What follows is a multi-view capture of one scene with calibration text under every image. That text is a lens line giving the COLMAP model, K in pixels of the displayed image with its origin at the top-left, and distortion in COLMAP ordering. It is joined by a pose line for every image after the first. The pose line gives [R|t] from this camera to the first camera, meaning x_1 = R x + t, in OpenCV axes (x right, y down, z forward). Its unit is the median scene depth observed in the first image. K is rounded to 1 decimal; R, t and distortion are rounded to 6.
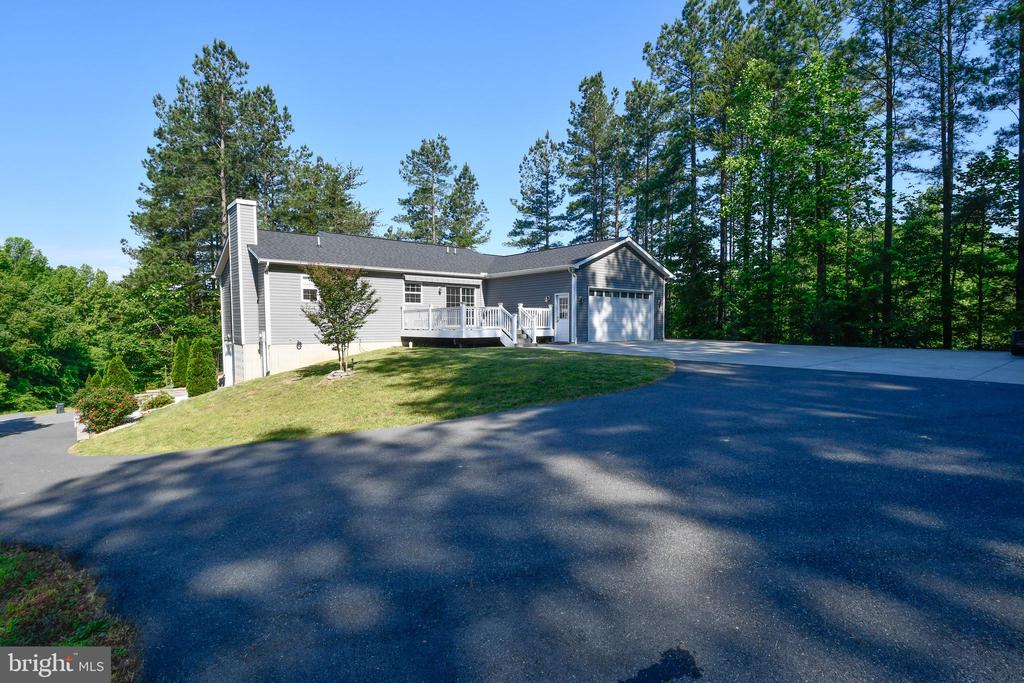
lens RADIAL K [[499.0, 0, 508.5], [0, 499.0, 342.7], [0, 0, 1]] dist [-0.000089, -0.012895]
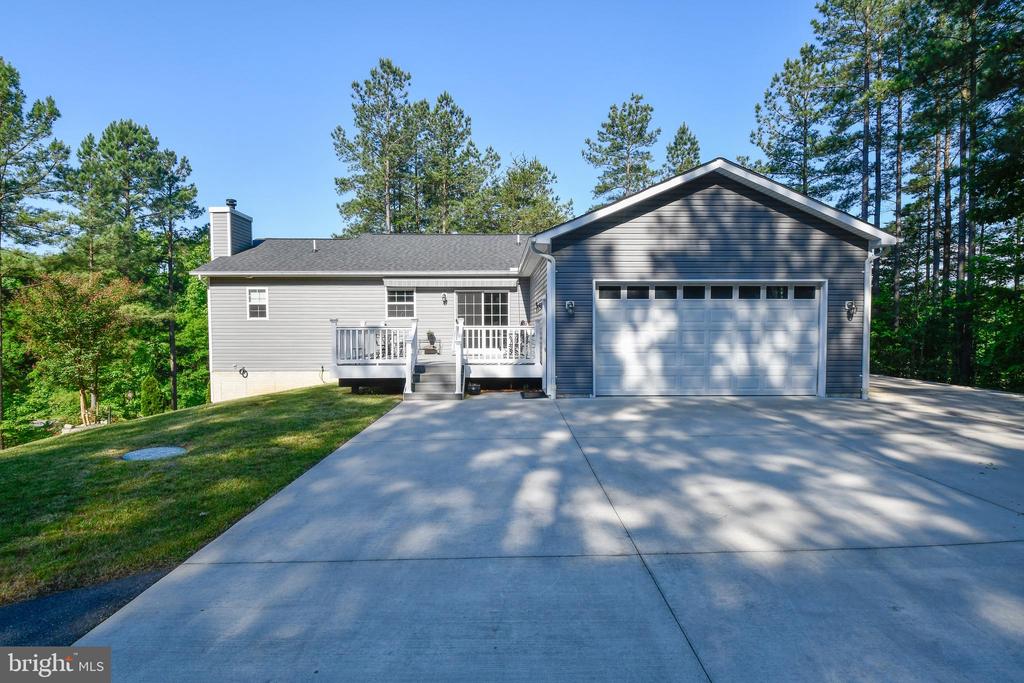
lens RADIAL K [[499.0, 0, 510.0], [0, 499.0, 344.4], [0, 0, 1]] dist [-0.000089, -0.012895]
pose [[0.783936, 0.012795, -0.620710, 0.354736], [-0.020762, 0.999769, -0.005614, -0.039089], [0.620494, 0.017288, 0.784020, 0.515946]]
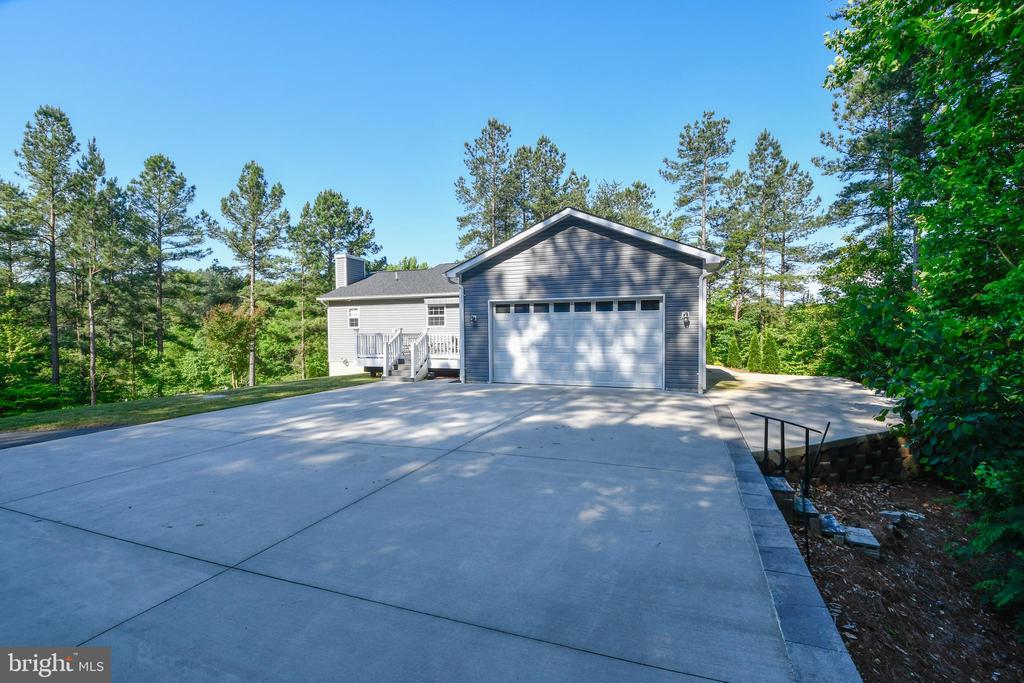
lens RADIAL K [[464.4, 0, 519.2], [0, 464.4, 337.5], [0, 0, 1]] dist [-0.001153, -0.001316]
pose [[0.516165, -0.001948, -0.856487, 0.652443], [-0.022066, 0.999635, -0.015571, -0.044241], [0.856205, 0.026937, 0.515934, 0.635560]]
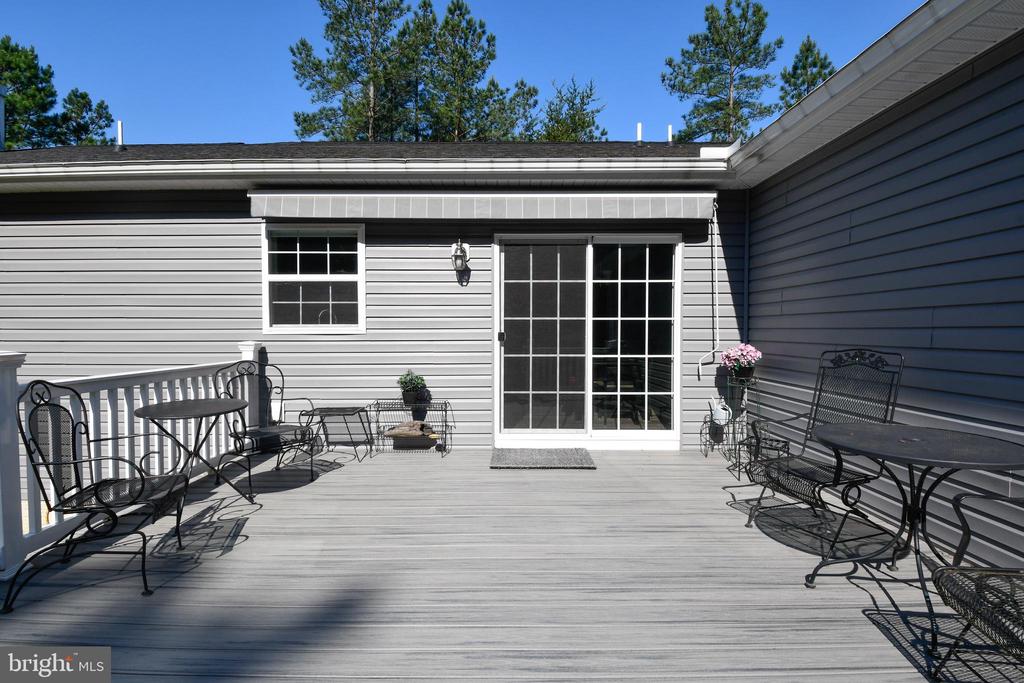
lens RADIAL K [[499.0, 0, 507.2], [0, 499.0, 336.1], [0, 0, 1]] dist [-0.000089, -0.012895]
pose [[0.768224, 0.000843, -0.640181, 0.005381], [-0.024908, 0.999281, -0.028575, -0.068554], [0.639696, 0.037898, 0.767693, 0.850779]]
